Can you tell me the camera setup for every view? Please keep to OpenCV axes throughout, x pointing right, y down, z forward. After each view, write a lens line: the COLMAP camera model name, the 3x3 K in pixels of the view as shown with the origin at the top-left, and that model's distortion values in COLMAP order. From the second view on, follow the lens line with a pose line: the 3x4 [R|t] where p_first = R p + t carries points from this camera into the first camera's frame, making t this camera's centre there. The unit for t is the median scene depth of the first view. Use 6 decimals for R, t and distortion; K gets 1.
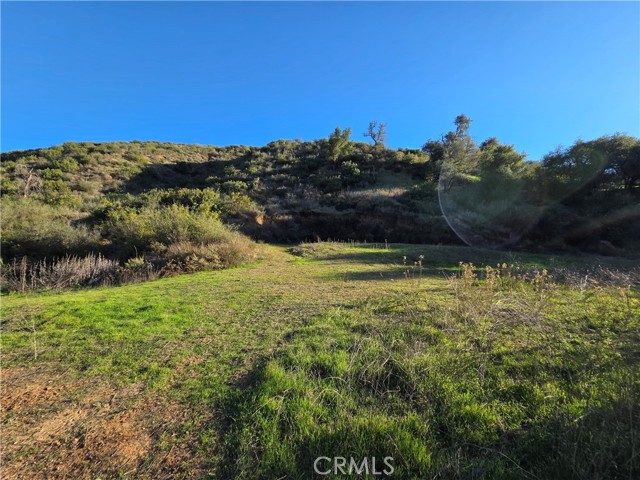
lens RADIAL K [[262.4, 0, 321.5], [0, 262.4, 245.0], [0, 0, 1]] dist [0.002408, 0.000691]
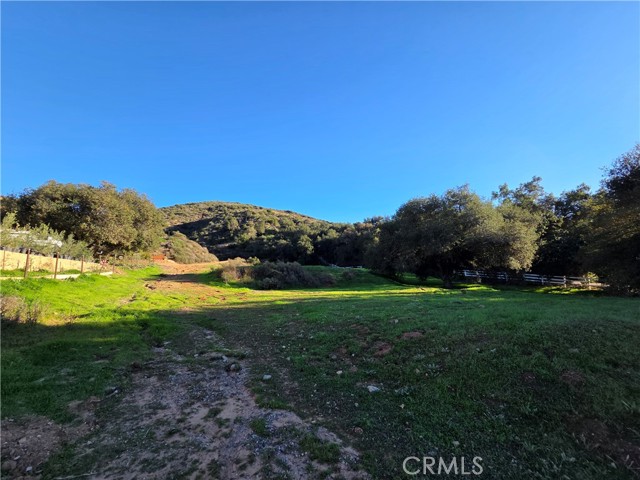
lens RADIAL K [[262.4, 0, 322.4], [0, 262.4, 241.8], [0, 0, 1]] dist [0.002408, 0.000691]
pose [[0.991221, -0.027923, -0.129233, 1.042513], [0.018262, 0.996990, -0.075349, 0.016028], [0.130948, 0.072327, 0.988747, -1.166127]]
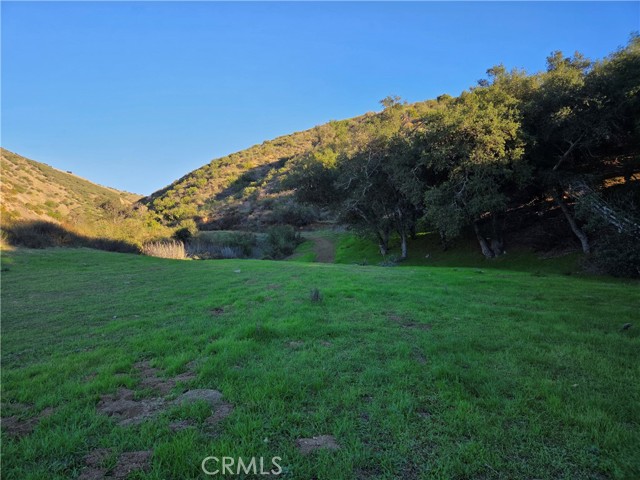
lens RADIAL K [[427.6, 0, 318.1], [0, 427.6, 241.2], [0, 0, 1]] dist [0.067747, -0.054236]
pose [[0.736778, -0.028243, -0.675545, 0.942003], [0.041561, 0.999130, 0.003557, 0.026068], [0.674856, -0.030697, 0.737310, -0.252815]]
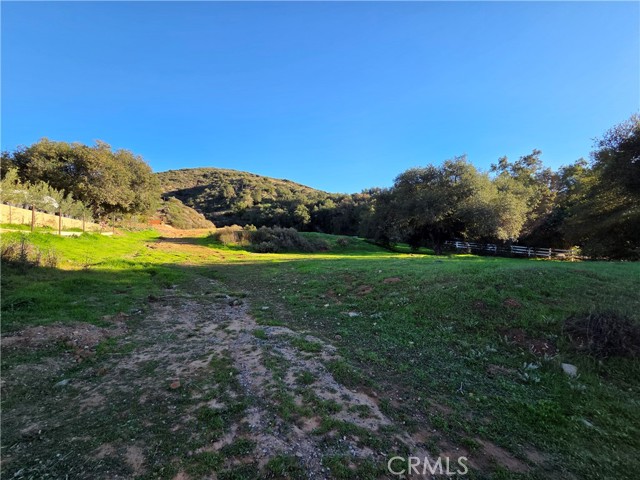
lens RADIAL K [[262.4, 0, 322.3], [0, 262.4, 242.5], [0, 0, 1]] dist [0.002408, 0.000691]
pose [[0.992878, 0.010438, -0.118677, 1.045125], [-0.006075, 0.999294, 0.037069, 0.022356], [0.118980, -0.036084, 0.992241, -1.174967]]
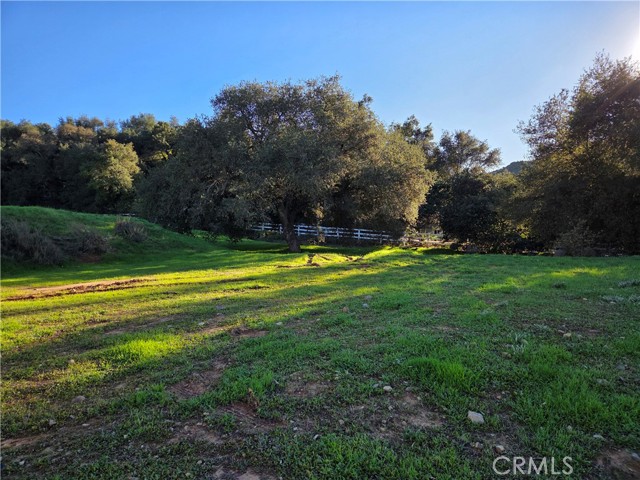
lens RADIAL K [[427.6, 0, 319.9], [0, 427.6, 240.0], [0, 0, 1]] dist [0.067747, -0.054236]
pose [[0.822028, -0.028319, 0.568742, 0.976871], [-0.012143, 0.997664, 0.067226, 0.022230], [-0.569317, -0.062167, 0.819764, -1.061534]]
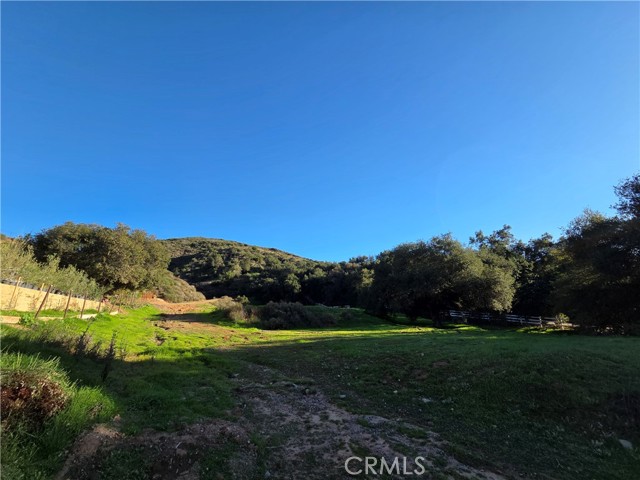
lens RADIAL K [[262.4, 0, 322.1], [0, 262.4, 241.9], [0, 0, 1]] dist [0.002408, 0.000691]
pose [[0.997962, -0.024524, -0.058918, 1.018542], [0.011244, 0.976342, -0.215941, 0.013038], [0.062820, 0.214838, 0.974627, -1.198097]]
